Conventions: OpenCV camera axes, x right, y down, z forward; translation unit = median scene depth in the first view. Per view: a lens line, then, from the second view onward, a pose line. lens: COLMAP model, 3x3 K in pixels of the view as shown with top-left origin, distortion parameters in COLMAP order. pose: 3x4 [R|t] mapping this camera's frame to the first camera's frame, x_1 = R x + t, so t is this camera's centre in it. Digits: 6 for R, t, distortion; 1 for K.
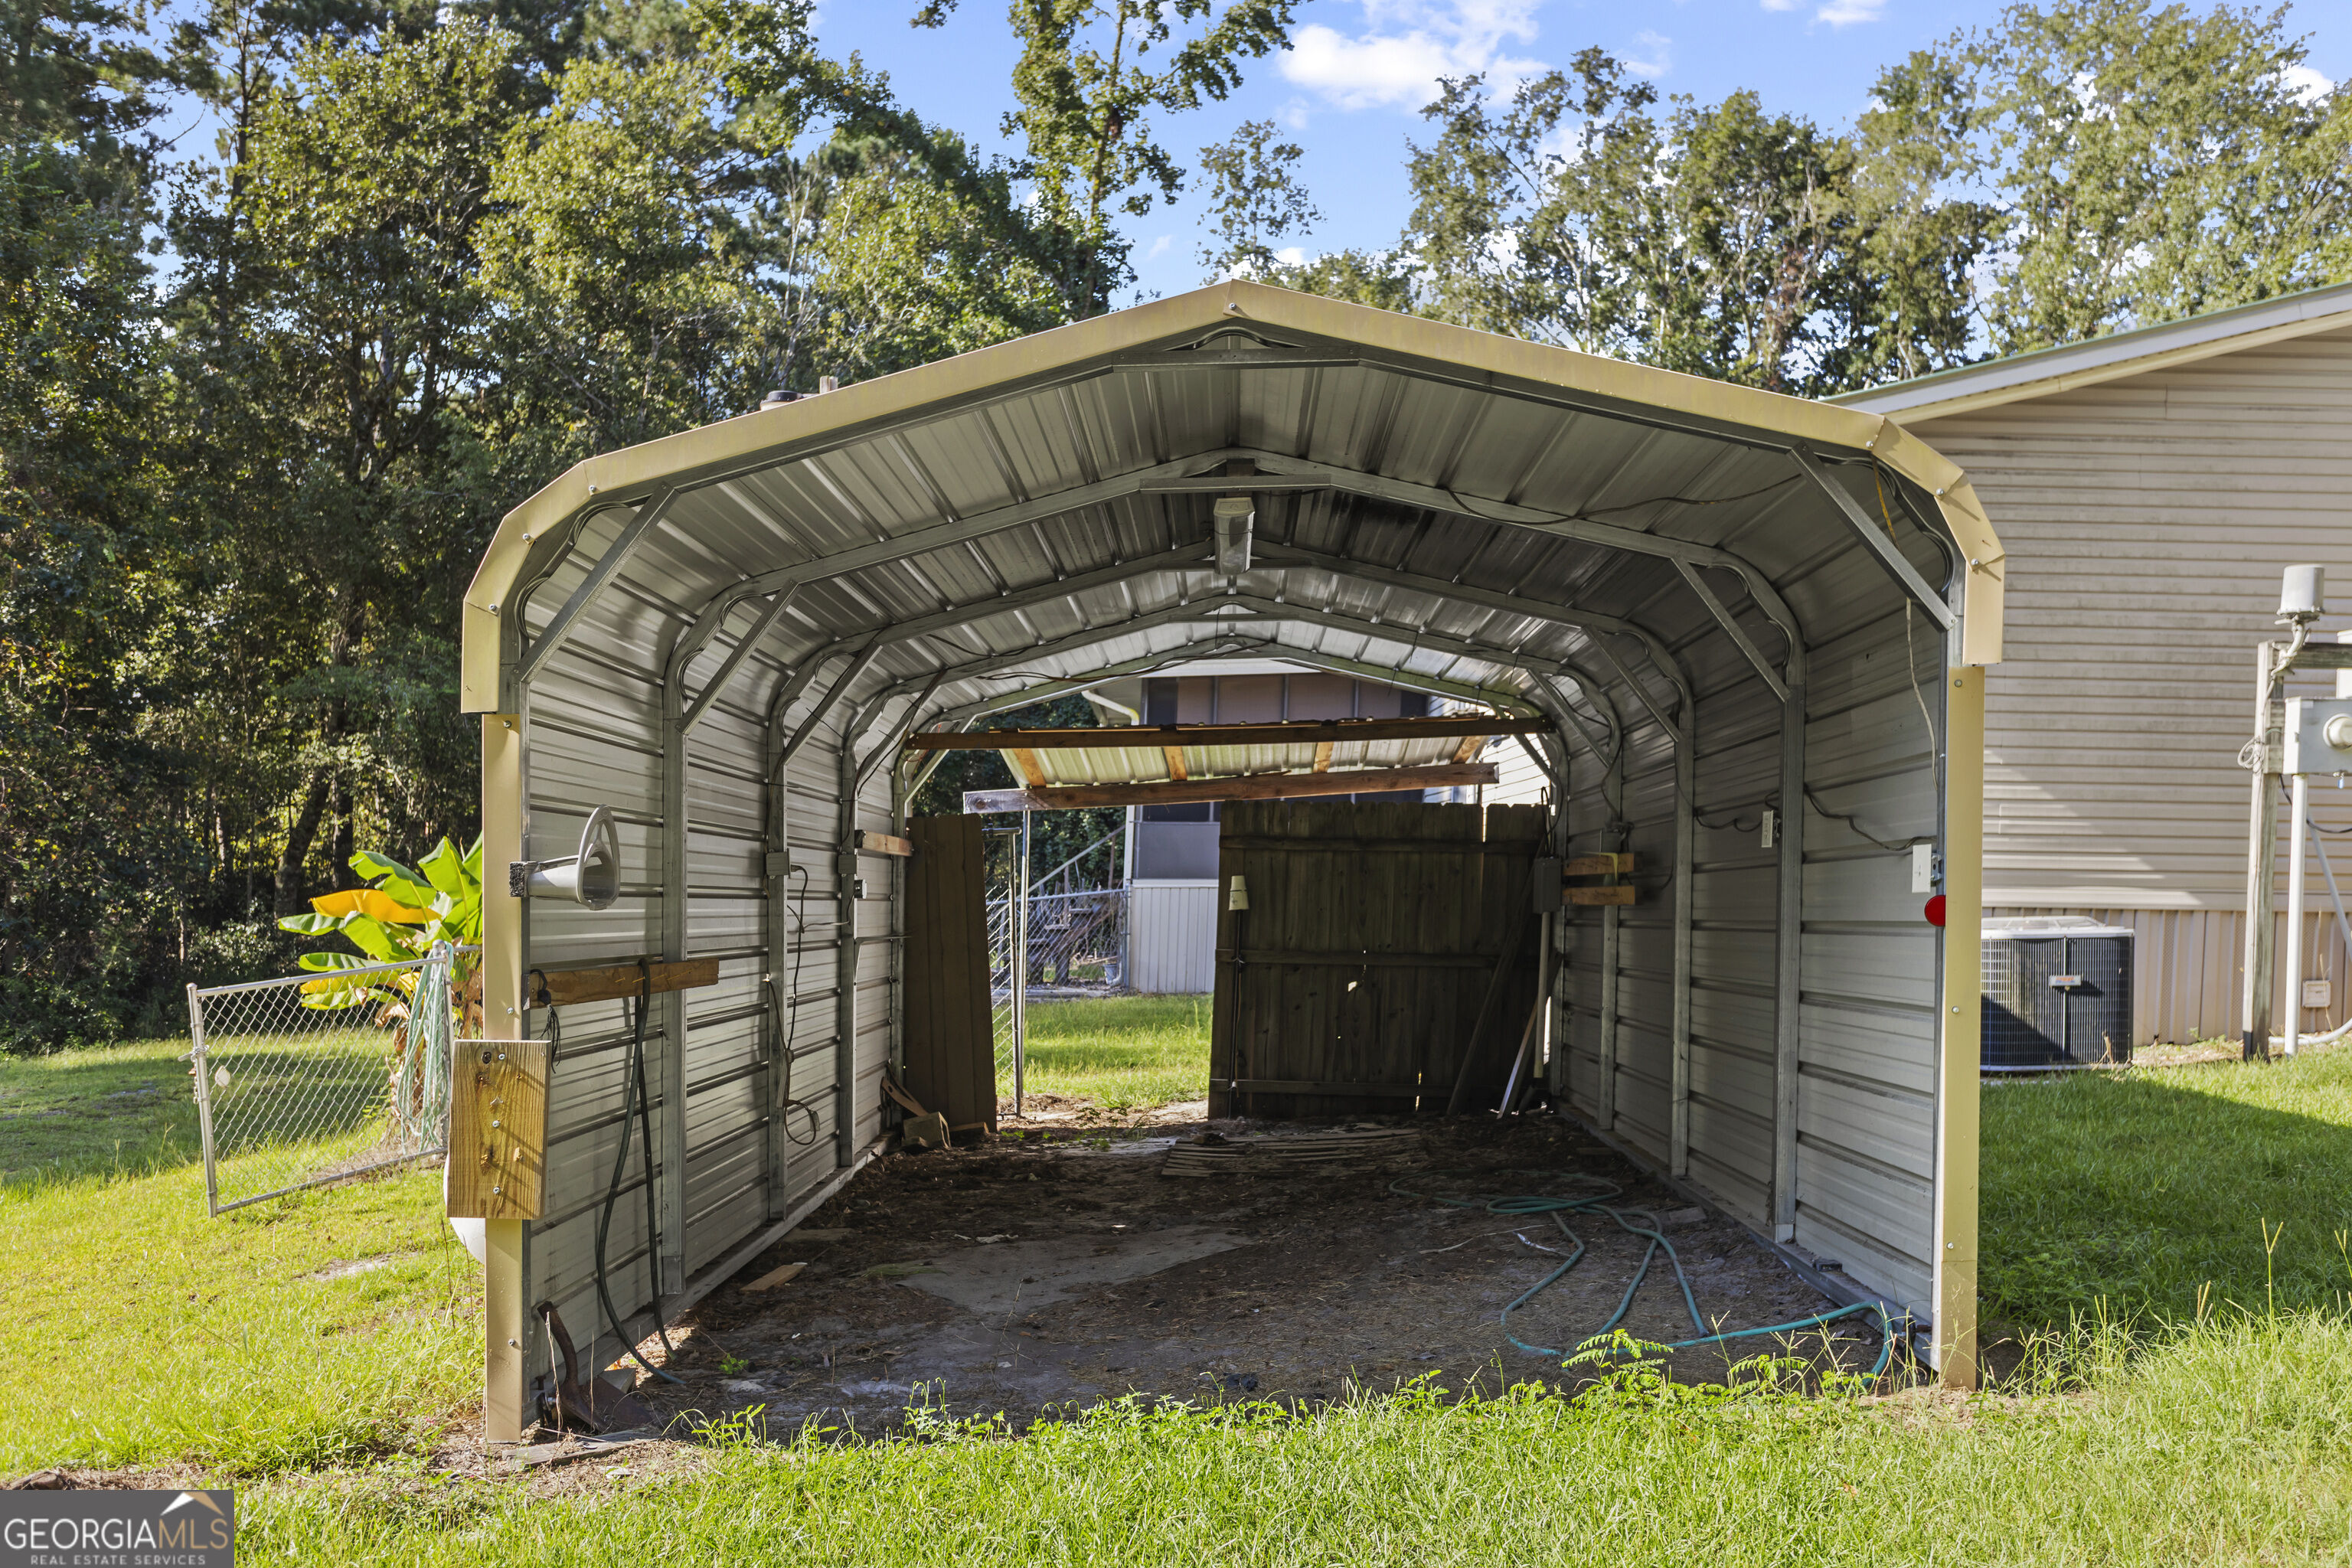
lens RADIAL K [[1858.3, 0, 1178.3], [0, 1858.3, 800.4], [0, 0, 1]] dist [0.012922, 0.000701]
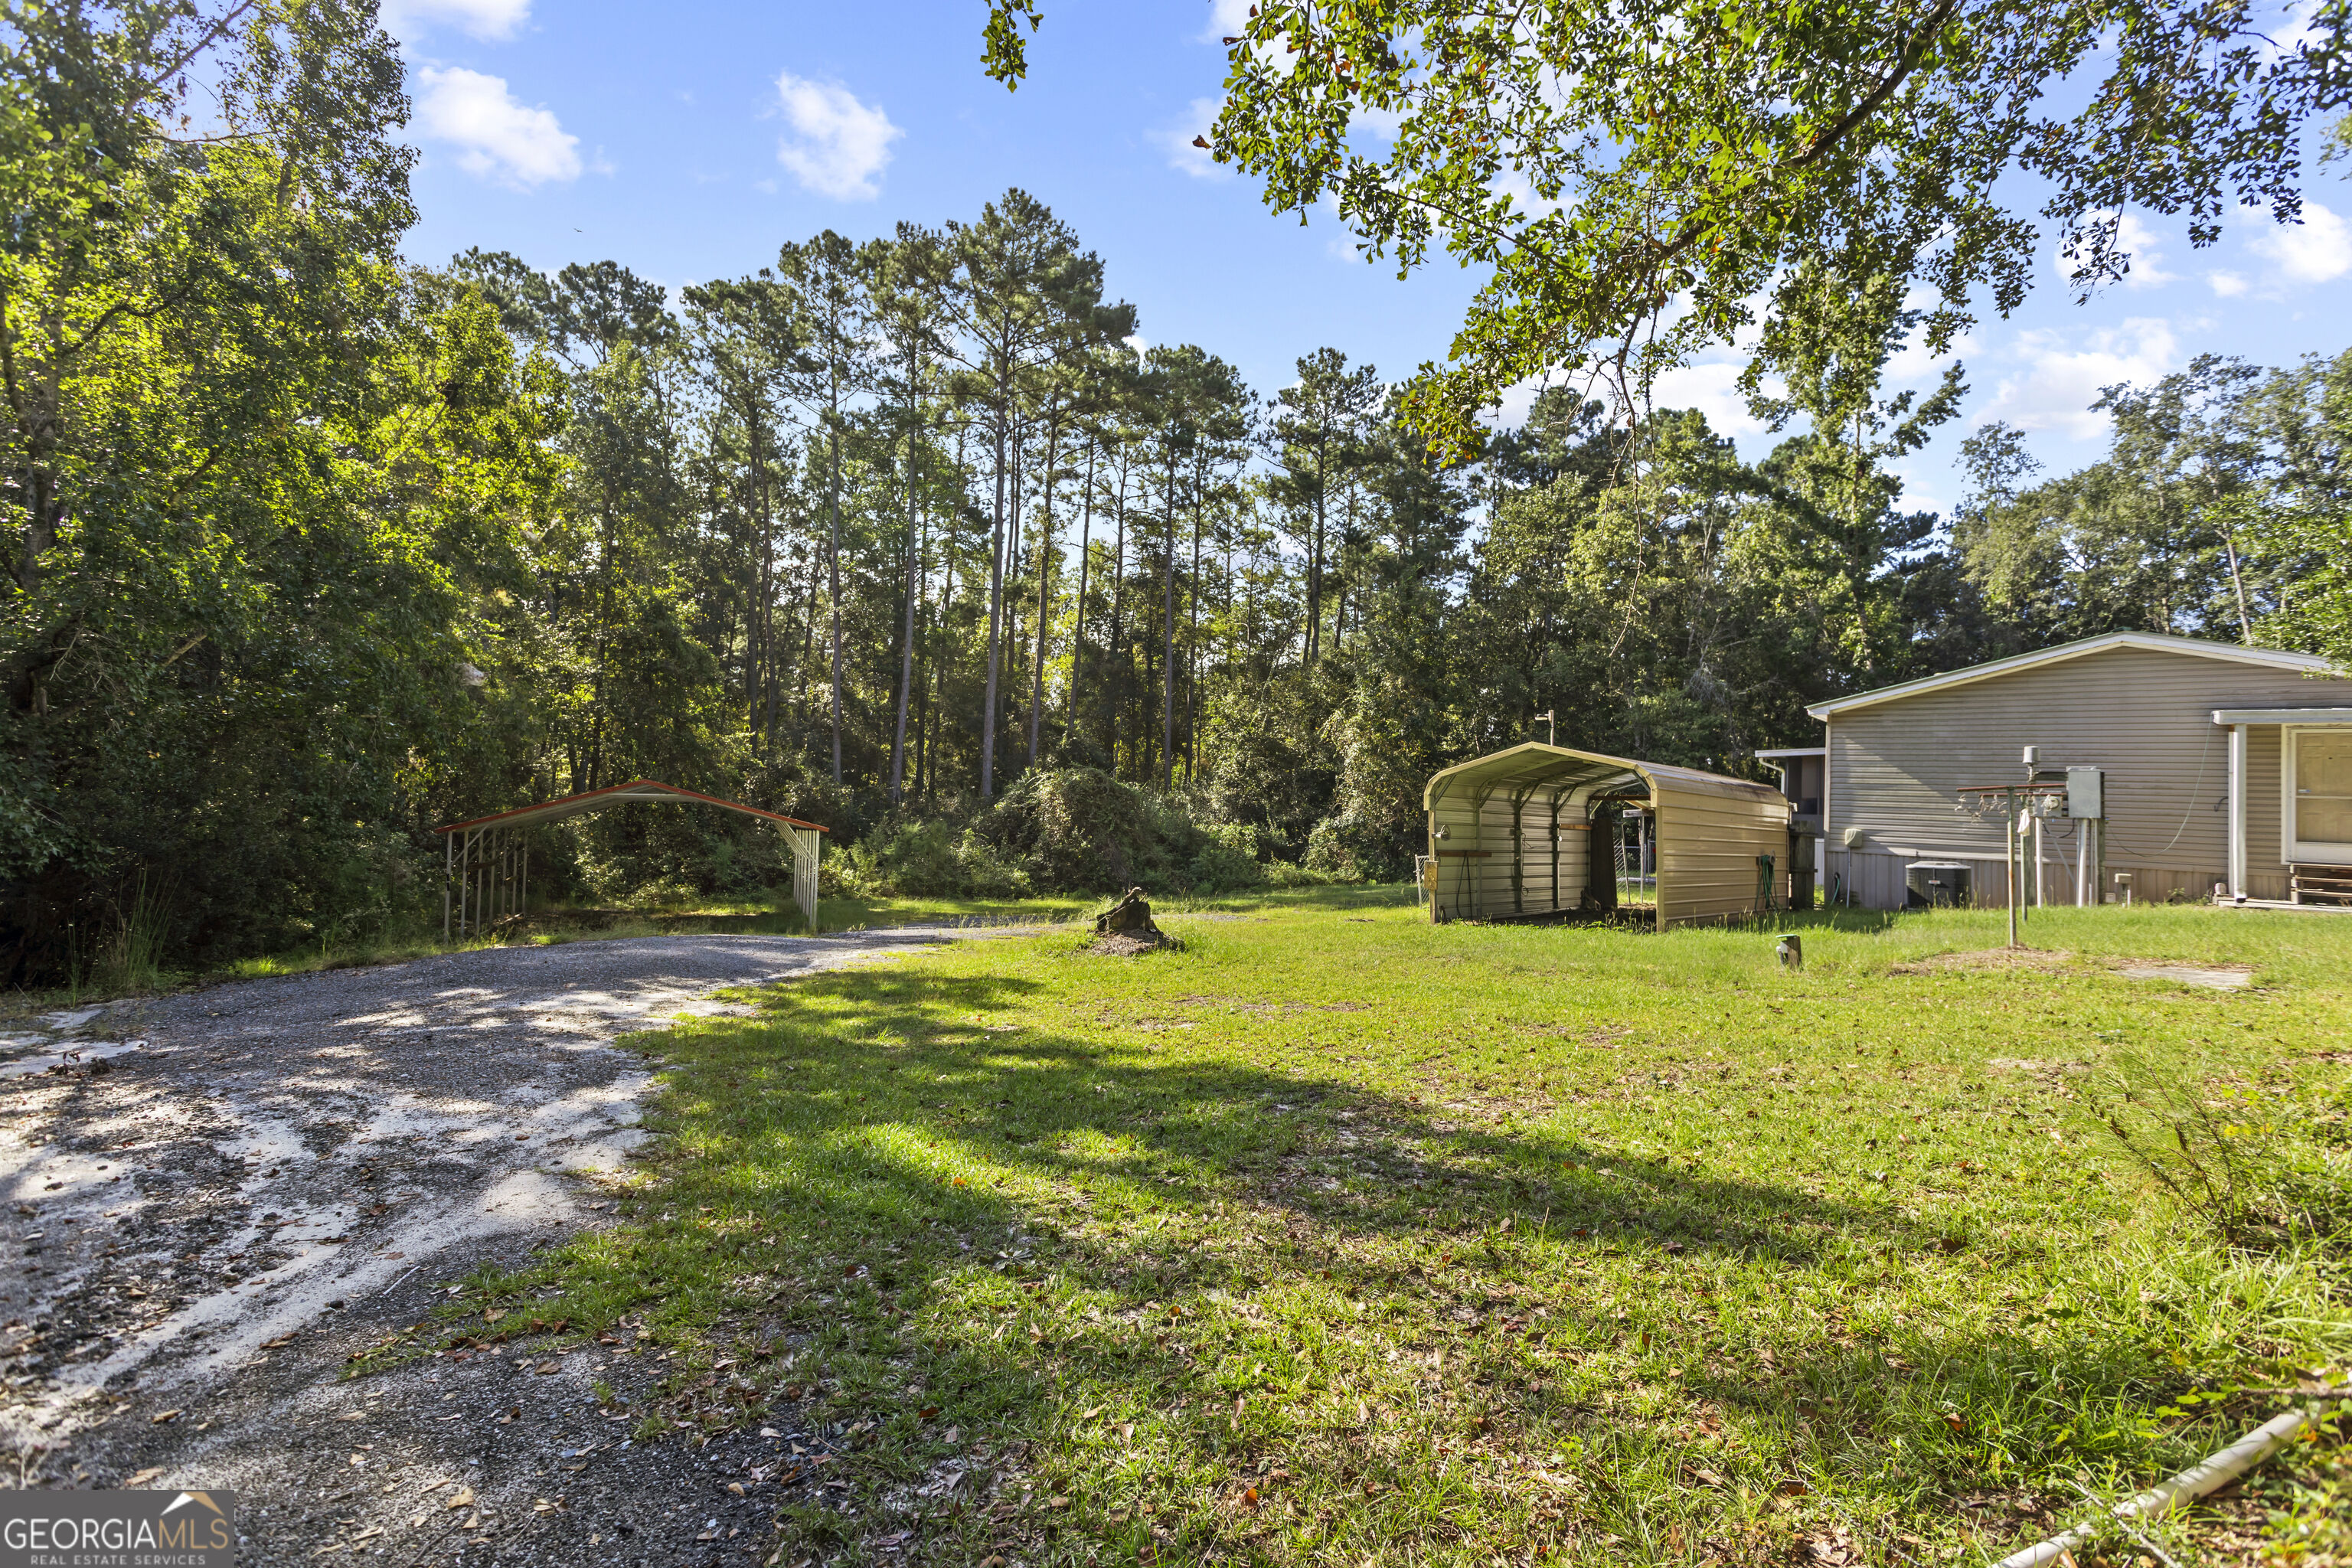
lens RADIAL K [[1122.4, 0, 1178.5], [0, 1122.4, 784.5], [0, 0, 1]] dist [-0.001621, -0.000363]
pose [[0.708126, 0.000768, -0.706086, 0.306738], [0.005280, 0.999966, 0.006383, -0.028630], [0.706067, -0.008248, 0.708097, -0.411145]]
